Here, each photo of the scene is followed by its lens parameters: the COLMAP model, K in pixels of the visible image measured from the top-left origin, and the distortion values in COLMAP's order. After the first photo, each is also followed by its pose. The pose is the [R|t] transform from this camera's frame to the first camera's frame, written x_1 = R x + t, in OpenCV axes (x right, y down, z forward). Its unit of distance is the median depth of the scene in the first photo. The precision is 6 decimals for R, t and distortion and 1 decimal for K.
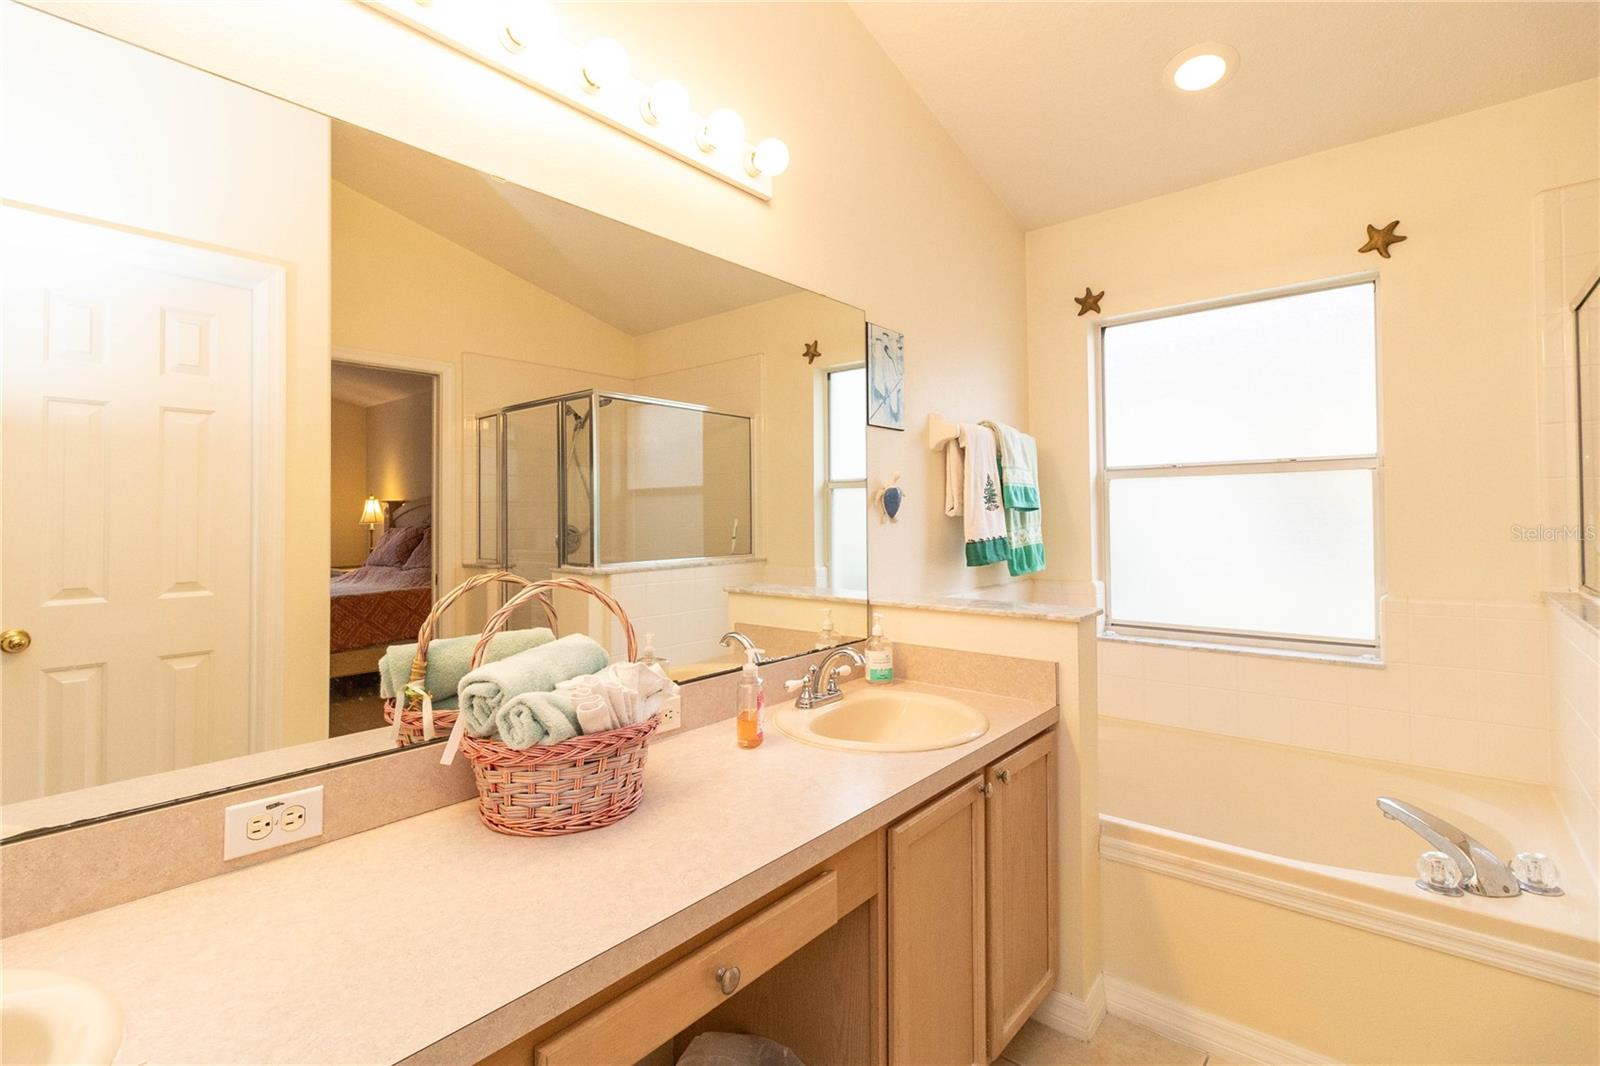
lens RADIAL K [[735.7, 0, 796.0], [0, 735.7, 506.7], [0, 0, 1]] dist [0.001923, -0.000061]
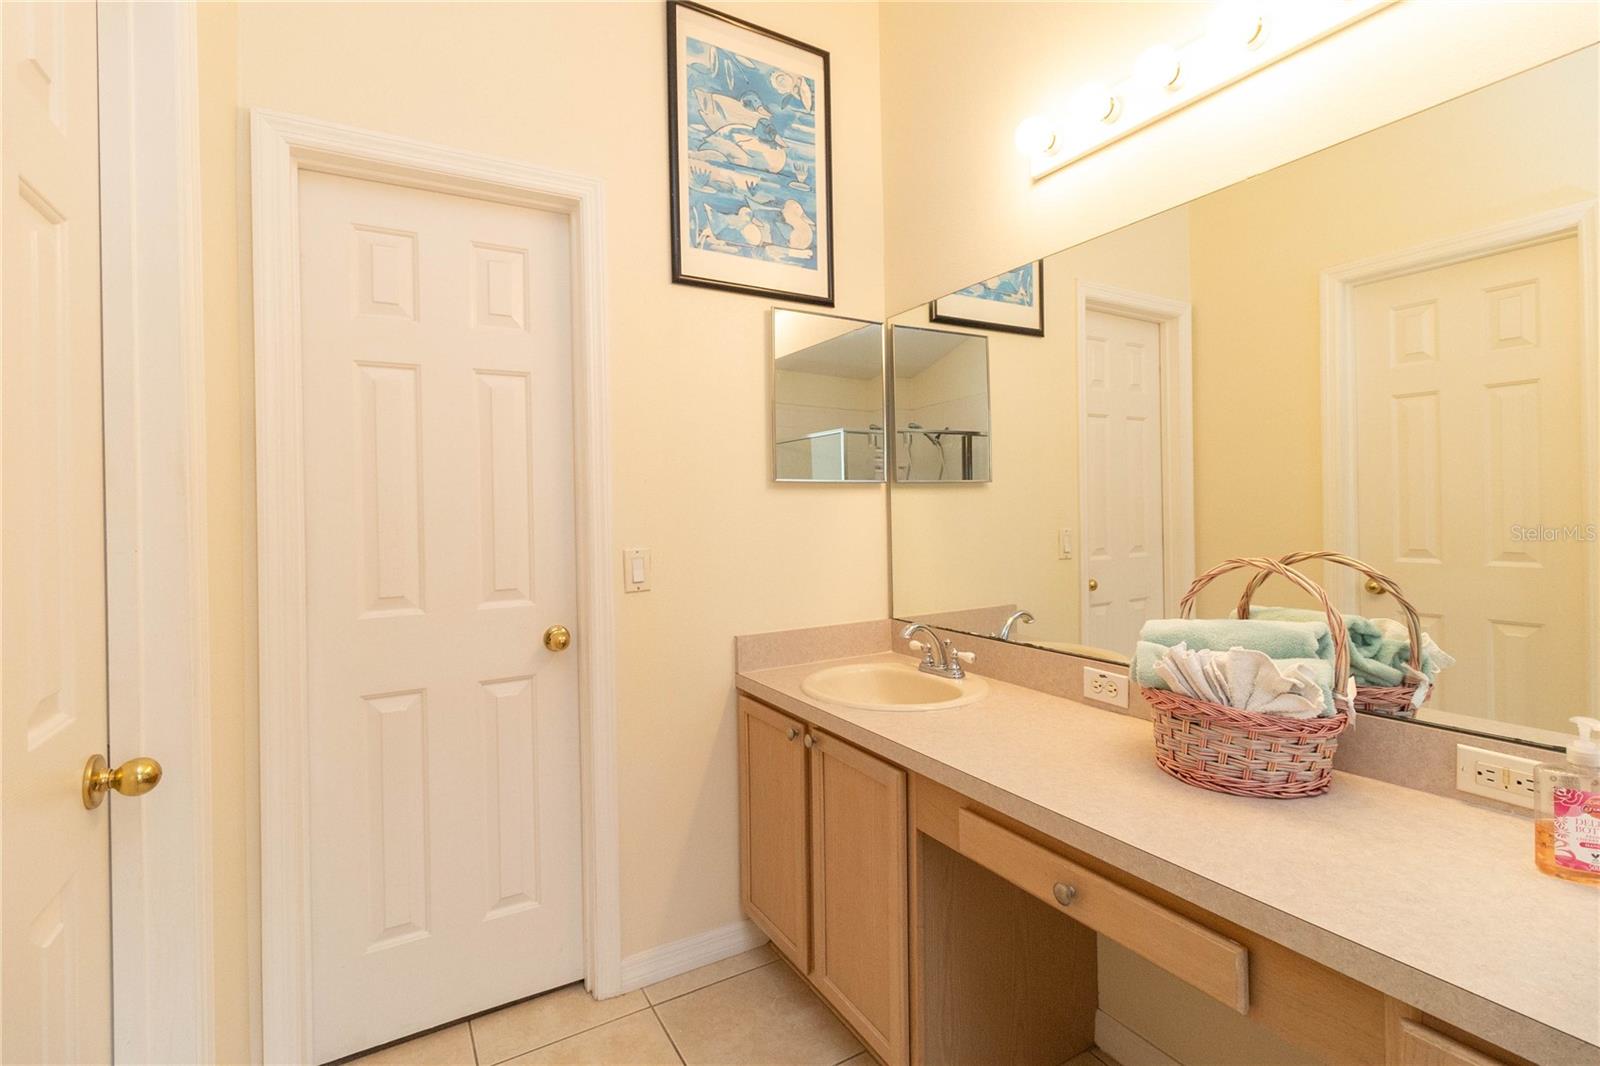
lens RADIAL K [[735.7, 0, 796.0], [0, 735.7, 506.7], [0, 0, 1]] dist [0.001923, -0.000061]
pose [[-0.340515, 0.010636, -0.940179, 0.382016], [0.035472, 0.999369, -0.001542, 0.004711], [0.939570, -0.033875, -0.340677, 0.343048]]
